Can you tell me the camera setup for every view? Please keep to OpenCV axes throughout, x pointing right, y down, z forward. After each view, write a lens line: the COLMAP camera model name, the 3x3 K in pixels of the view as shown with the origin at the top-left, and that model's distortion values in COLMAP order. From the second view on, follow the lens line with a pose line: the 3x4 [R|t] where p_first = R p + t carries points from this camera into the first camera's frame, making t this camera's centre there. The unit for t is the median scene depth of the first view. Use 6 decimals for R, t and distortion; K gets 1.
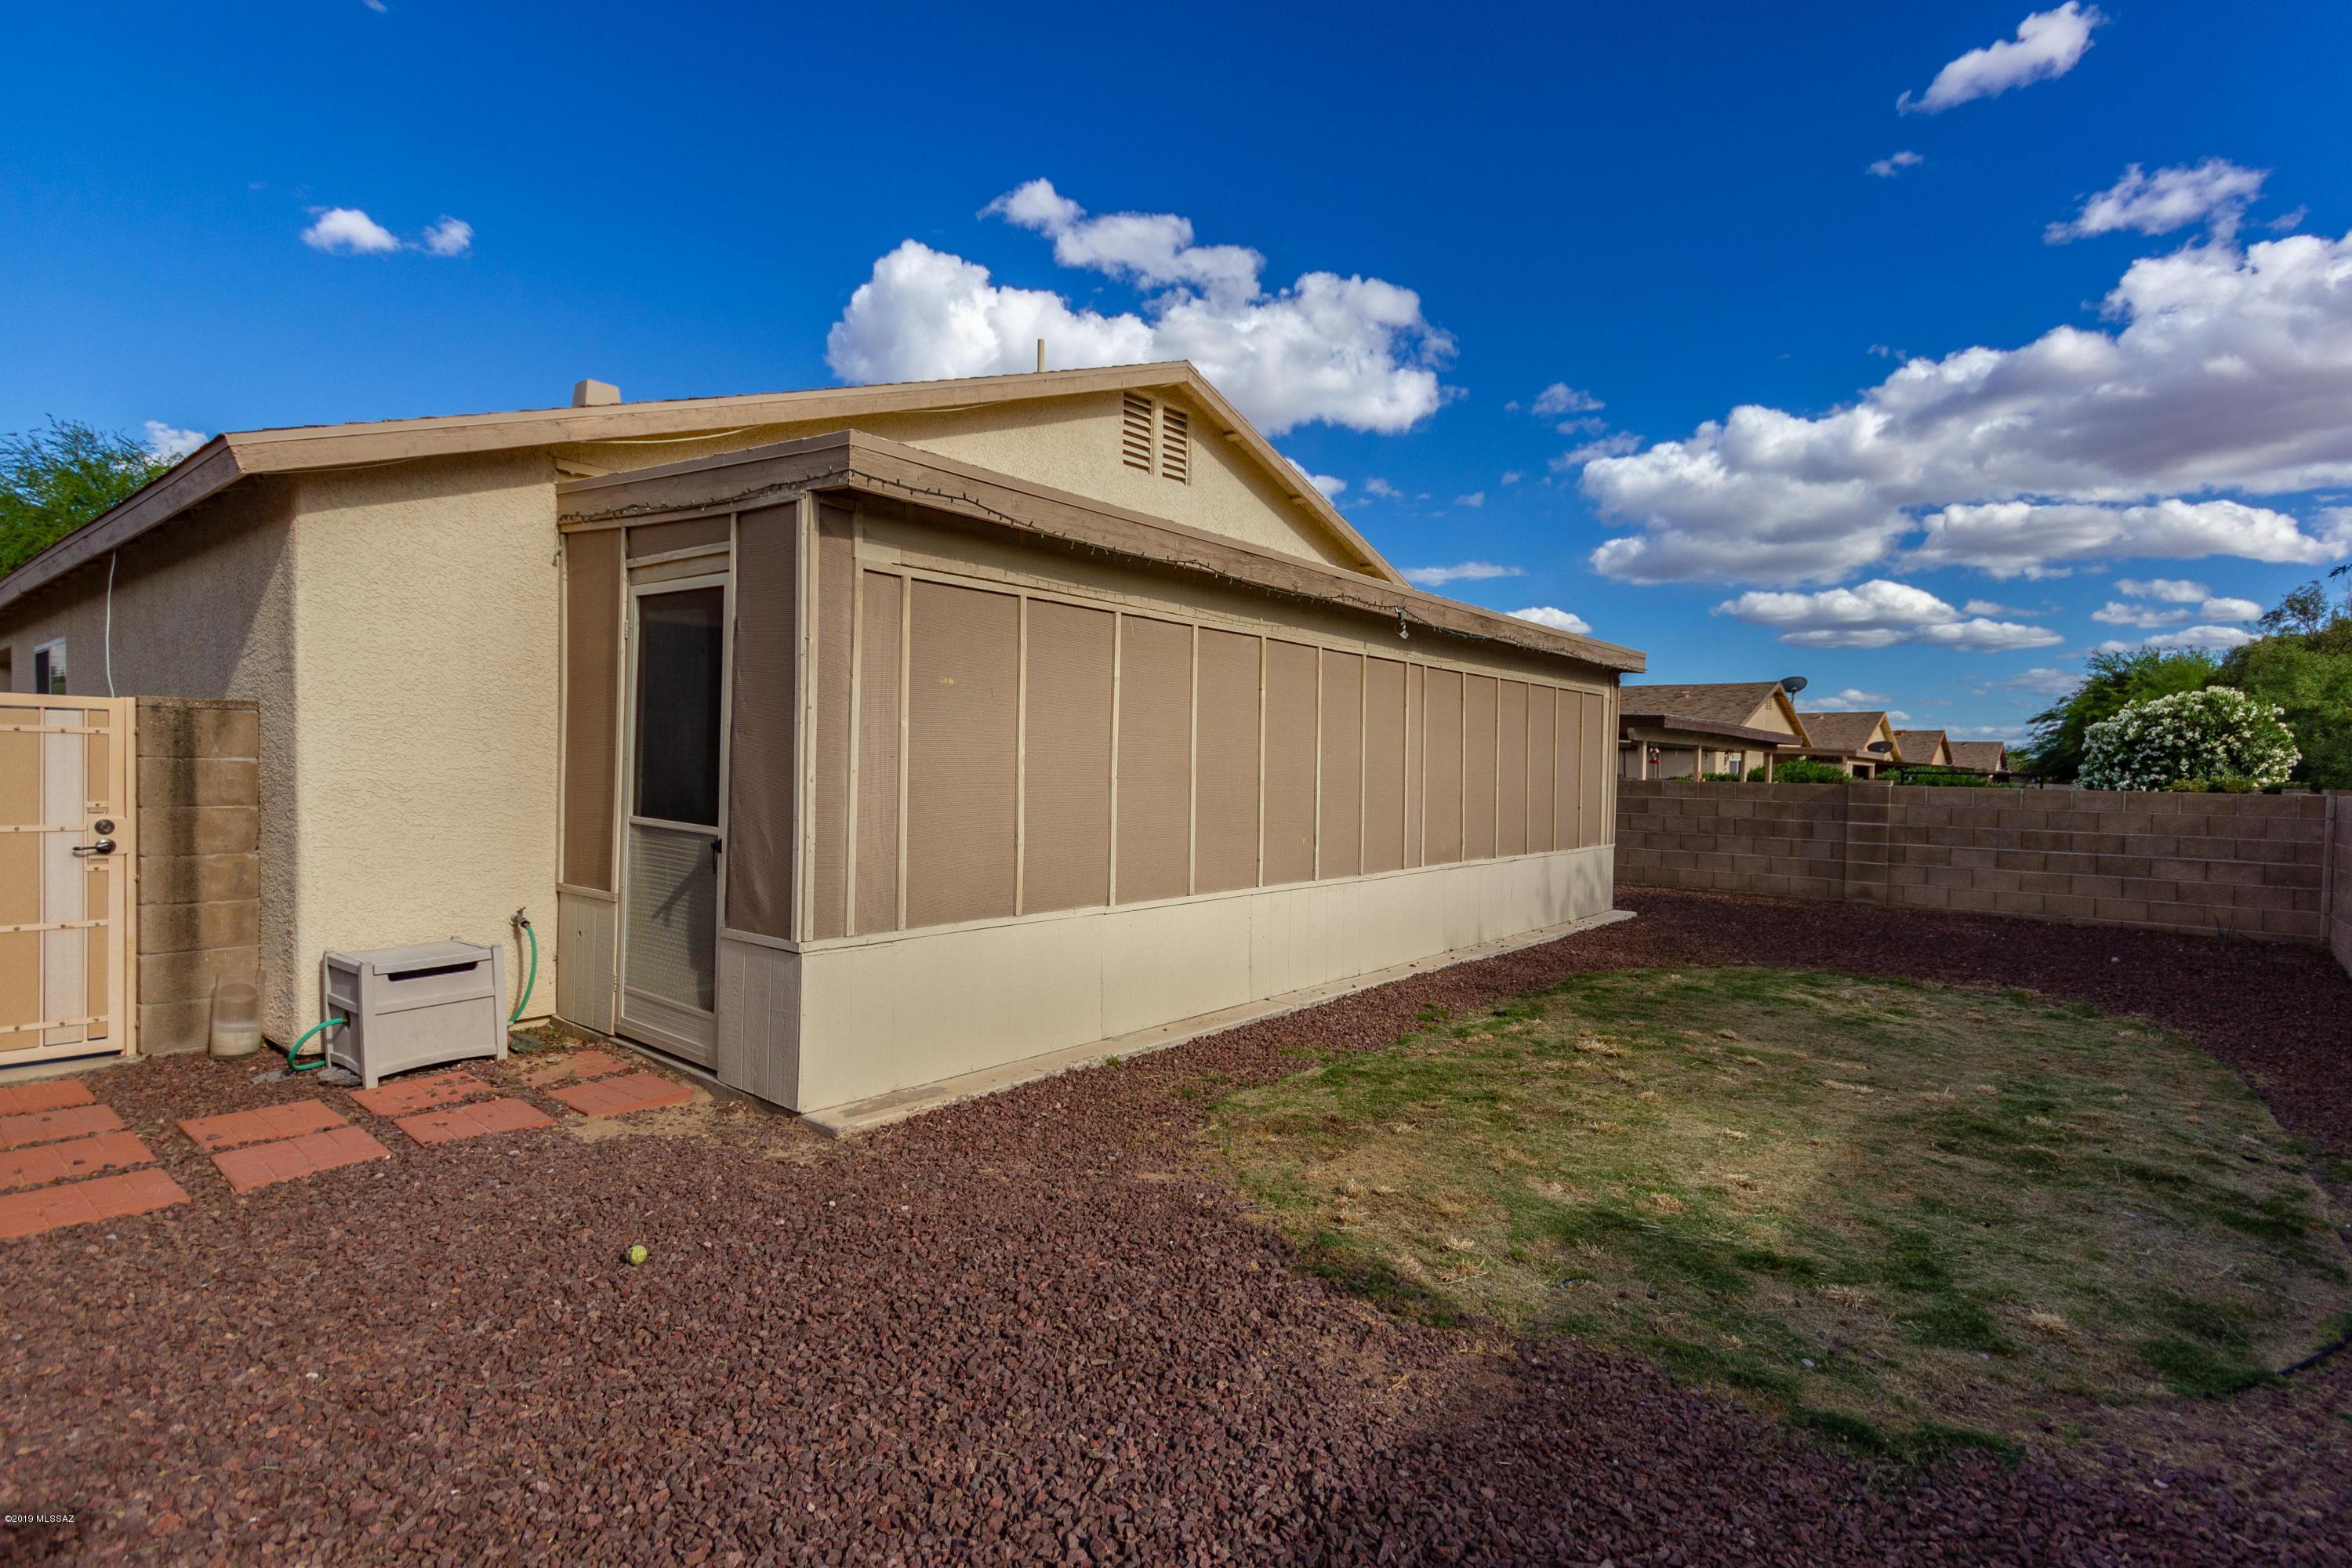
lens RADIAL K [[1145.8, 0, 1186.2], [0, 1145.8, 786.2], [0, 0, 1]] dist [-0.003822, 0.008666]
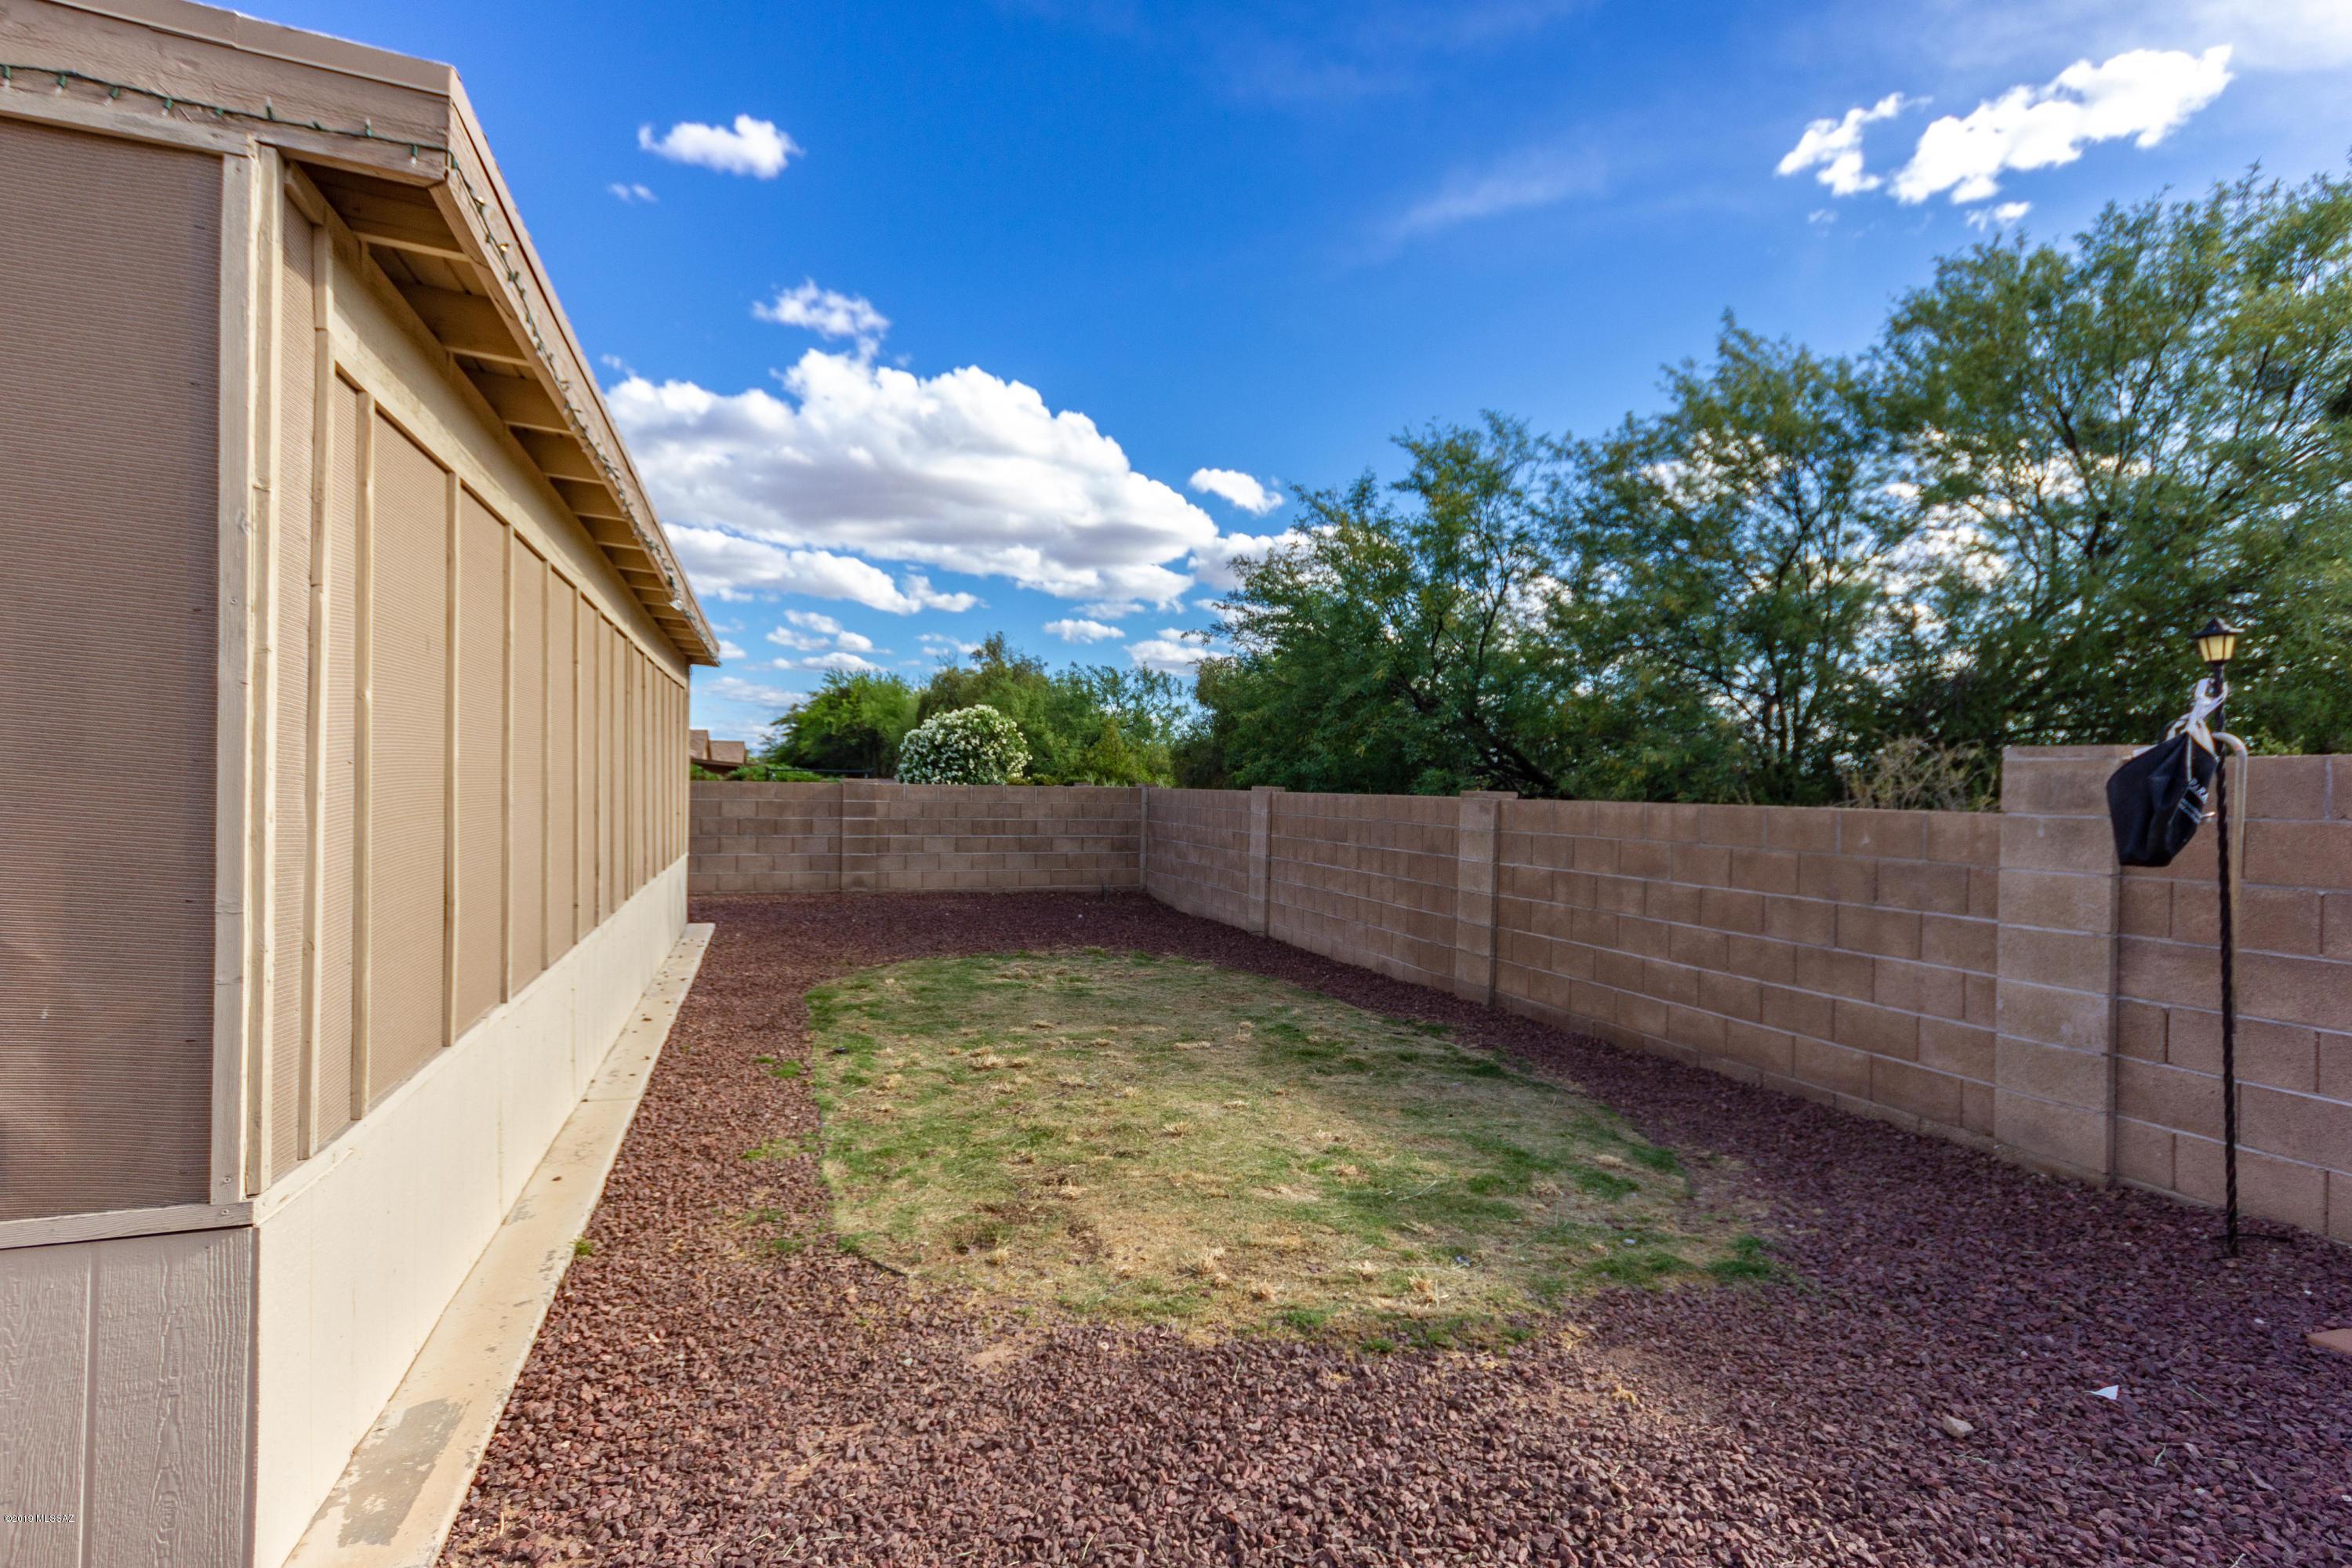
lens RADIAL K [[1145.8, 0, 1186.2], [0, 1145.8, 786.2], [0, 0, 1]] dist [-0.003822, 0.008666]
pose [[0.520715, -0.013892, 0.853617, -0.421179], [0.009977, 0.999898, 0.010187, -0.015021], [-0.853672, 0.003212, 0.520801, 0.388459]]
